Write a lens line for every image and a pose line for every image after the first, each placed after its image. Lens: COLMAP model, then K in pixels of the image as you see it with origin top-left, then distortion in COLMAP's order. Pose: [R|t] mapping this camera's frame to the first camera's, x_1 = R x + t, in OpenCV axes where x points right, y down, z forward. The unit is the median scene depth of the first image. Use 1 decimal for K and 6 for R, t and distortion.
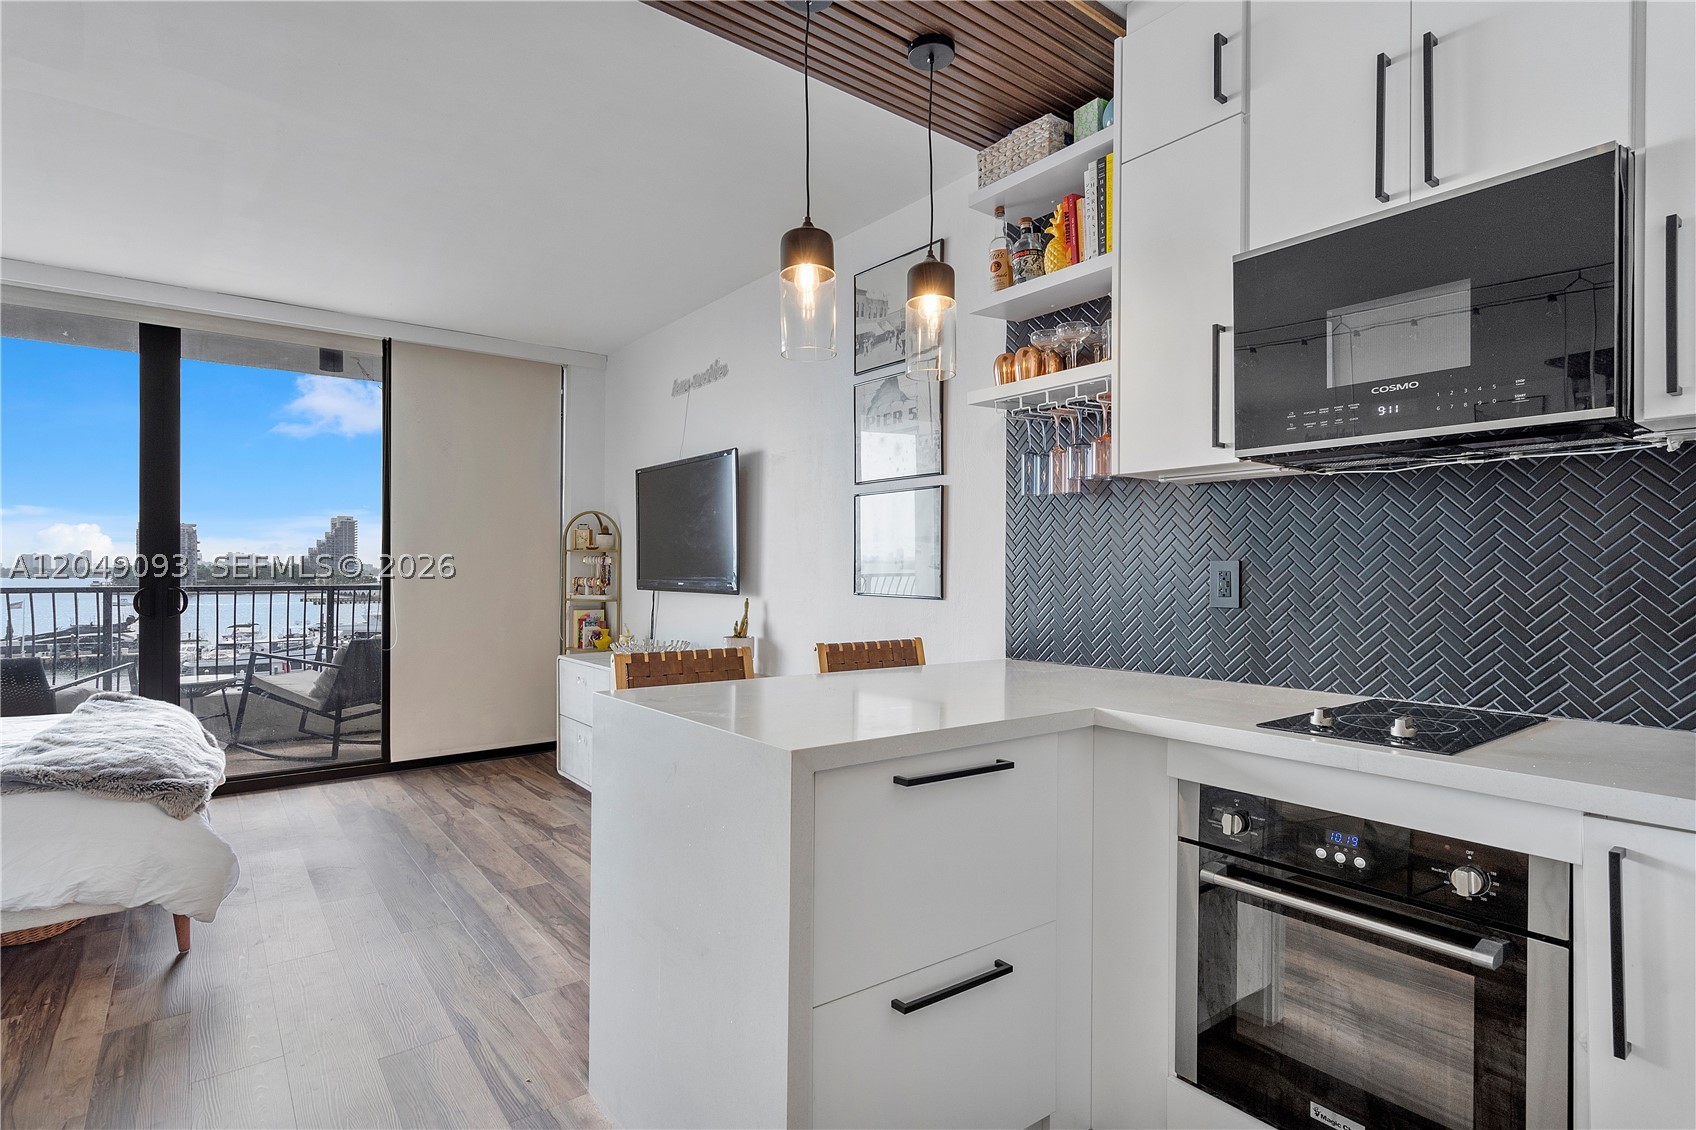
lens RADIAL K [[845.7, 0, 849.2], [0, 845.7, 571.8], [0, 0, 1]] dist [0.000505, 0.002430]
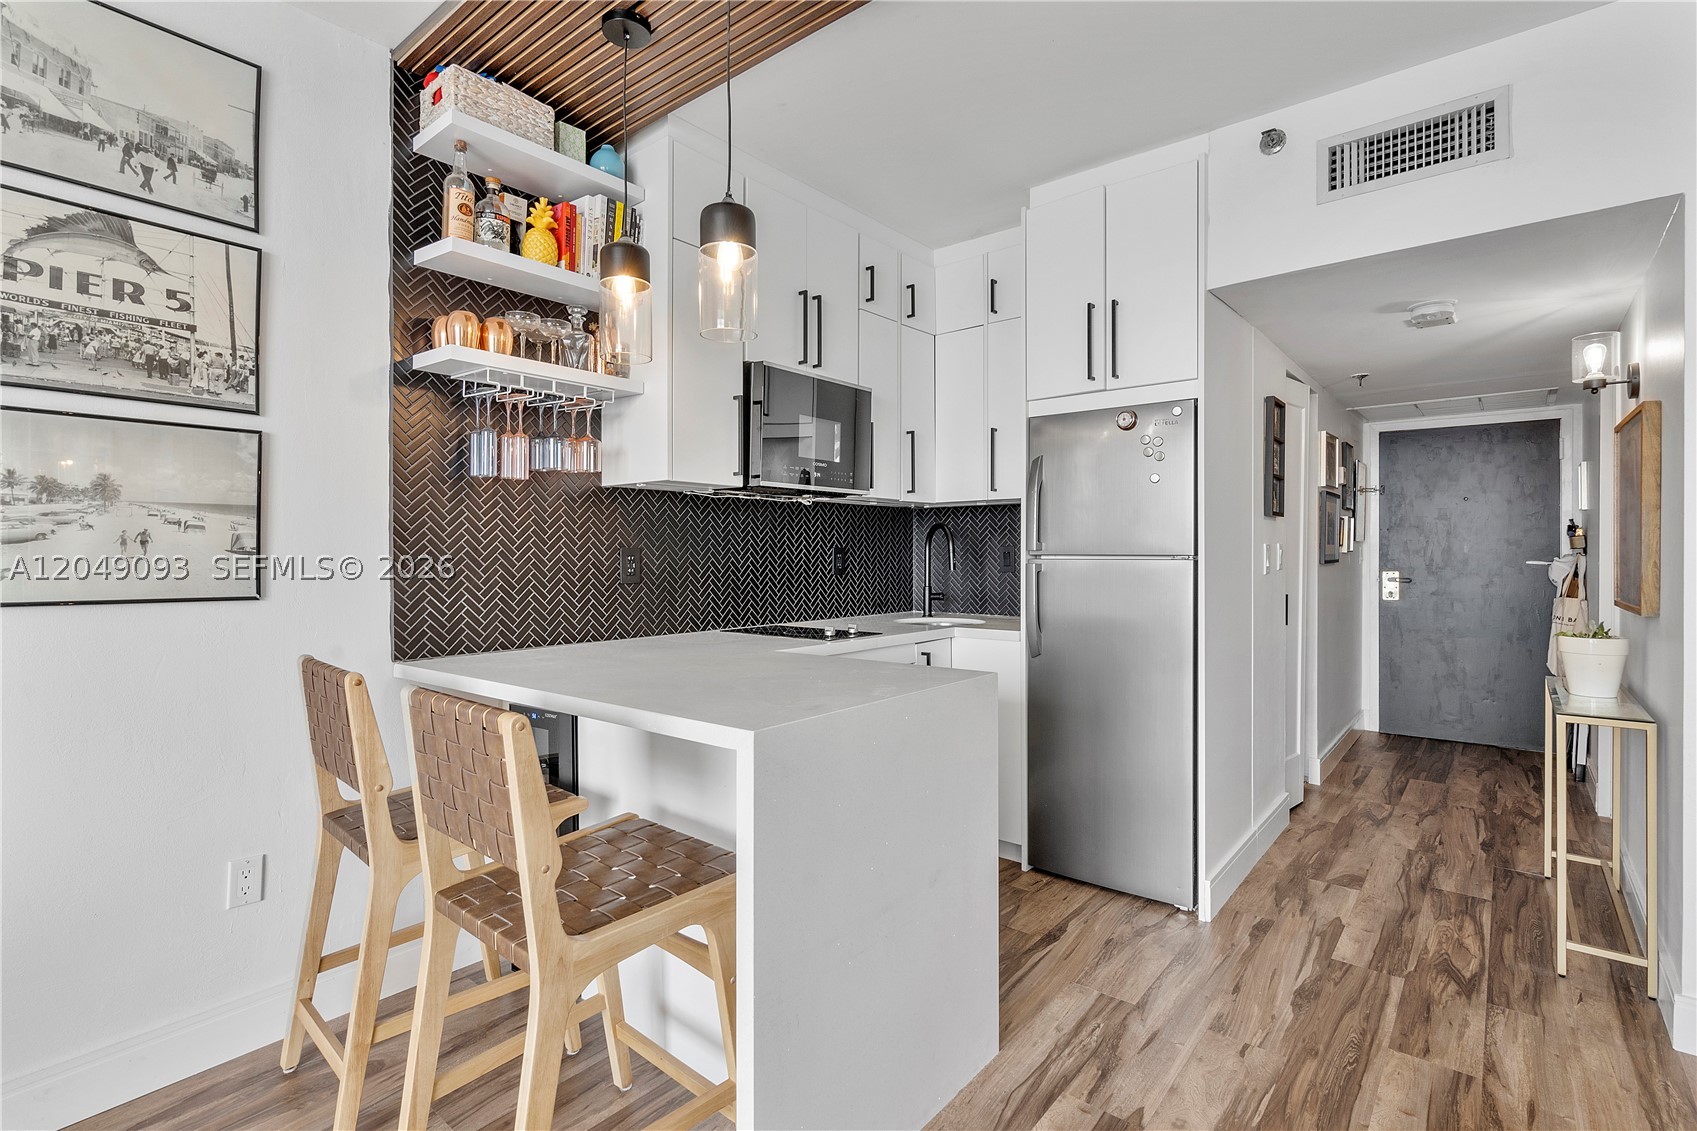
lens RADIAL K [[801.1, 0, 850.1], [0, 801.1, 551.8], [0, 0, 1]] dist [-0.000268, 0.000861]
pose [[-0.221814, -0.000888, 0.975089, -0.698360], [0.000074, 1.000000, 0.000927, -0.006429], [-0.975089, 0.000277, -0.221814, 0.764600]]
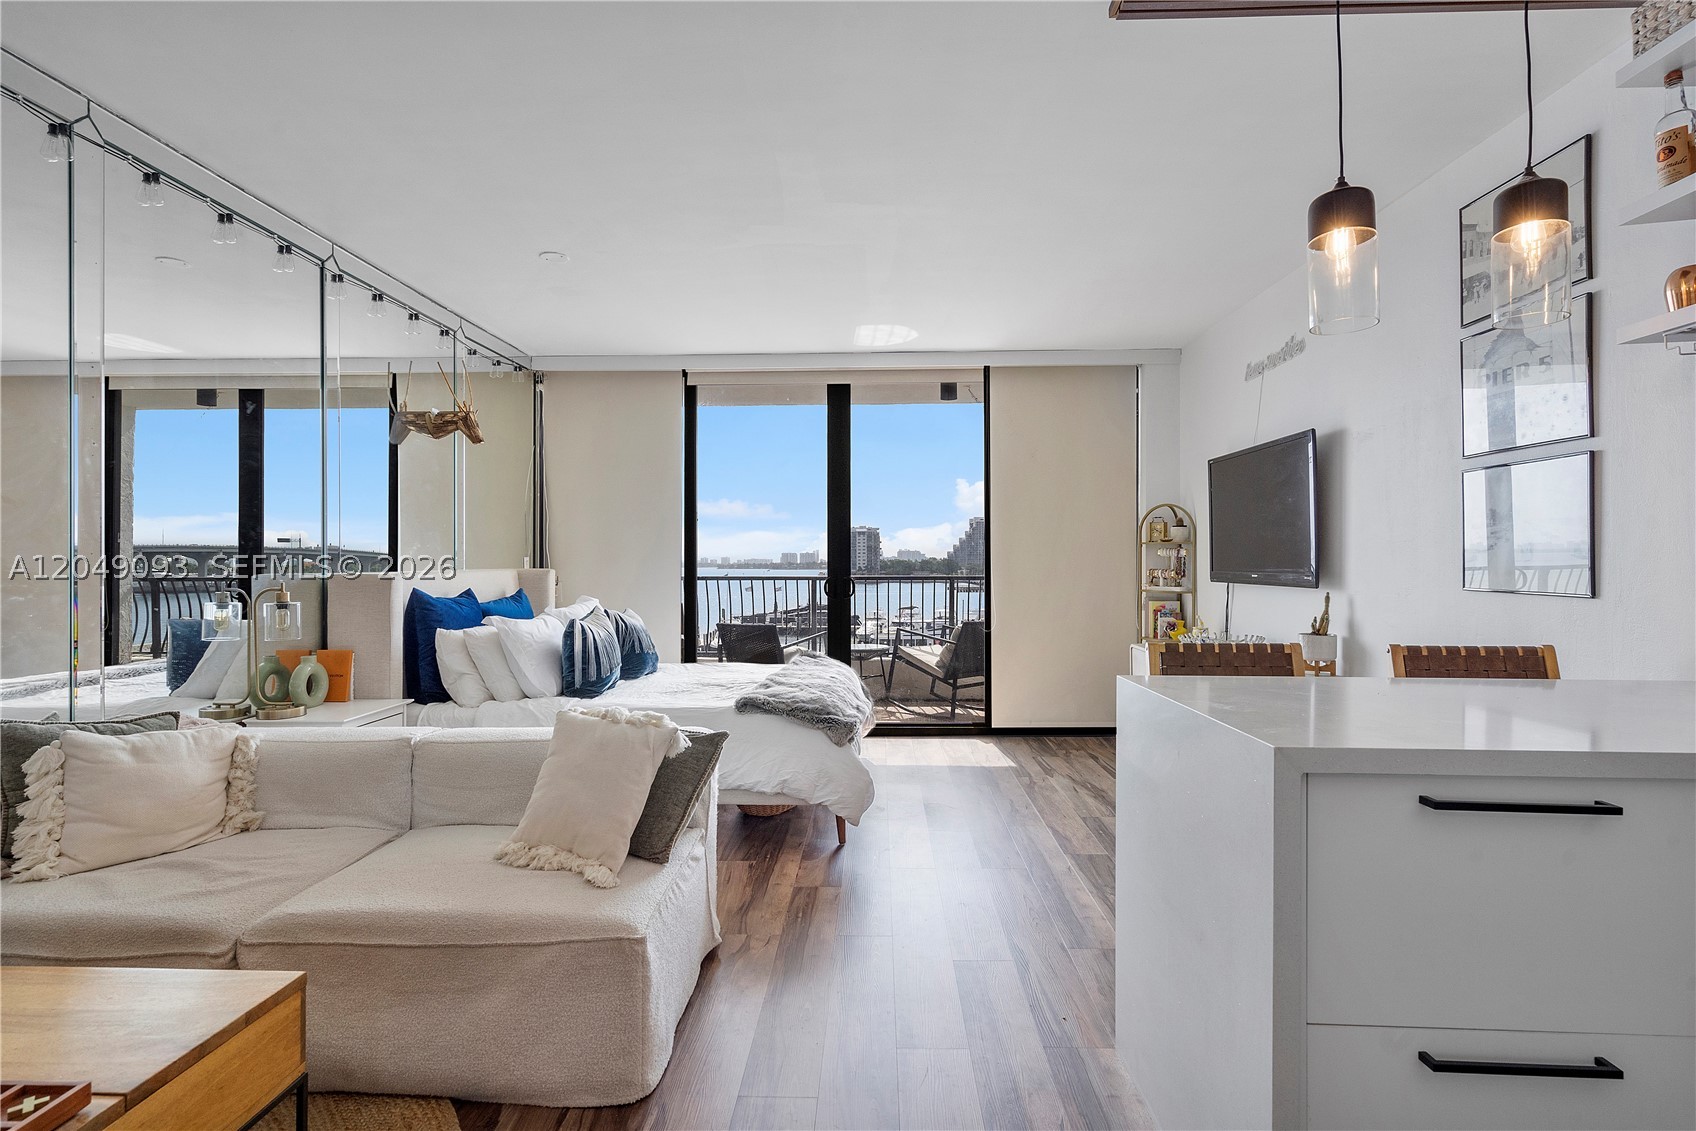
lens RADIAL K [[832.7, 0, 852.8], [0, 832.7, 557.6], [0, 0, 1]] dist [-0.001345, 0.001969]
pose [[0.771771, -0.008512, -0.635843, 0.080526], [0.003492, 0.999952, -0.009147, 0.000475], [0.635891, 0.004839, 0.771764, -0.022540]]
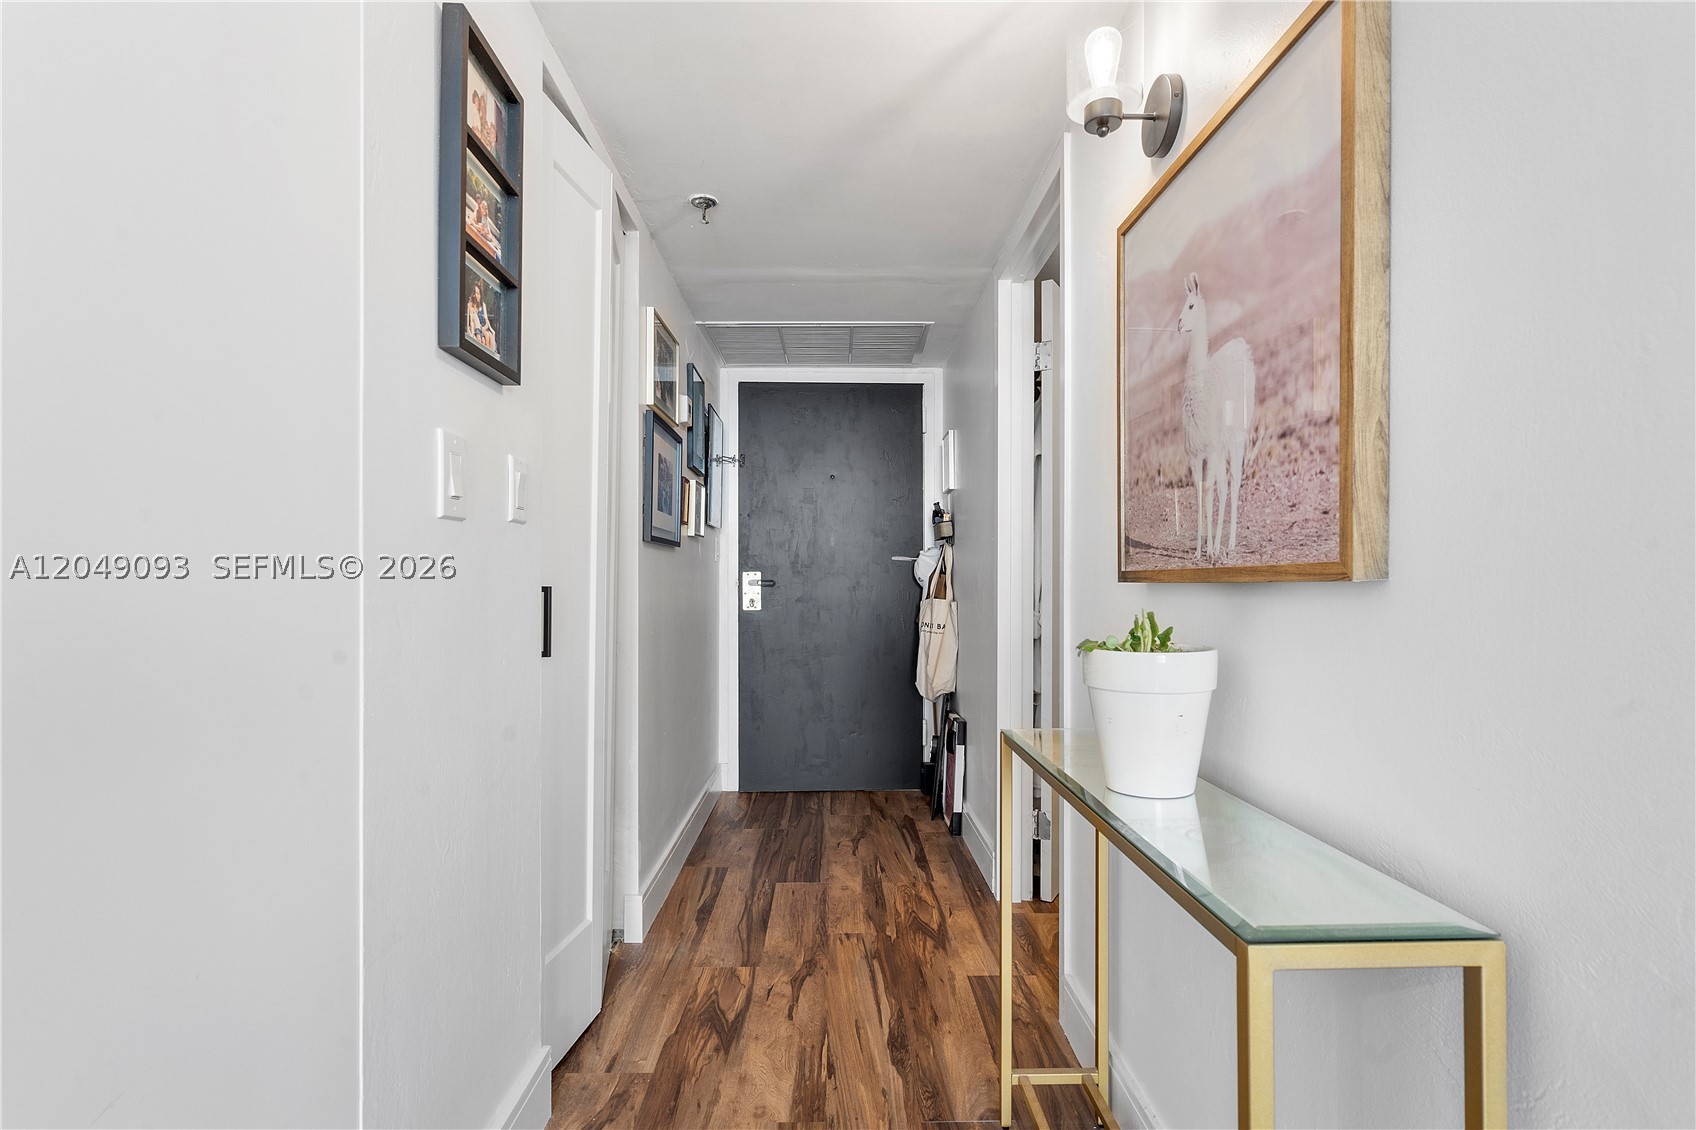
lens RADIAL K [[807.3, 0, 851.2], [0, 807.3, 582.7], [0, 0, 1]] dist [-0.001170, 0.000063]
pose [[-0.805069, 0.000134, 0.593182, -0.087490], [0.000676, 1.000000, 0.000692, 0.062464], [-0.593181, 0.000958, -0.805068, 0.104799]]
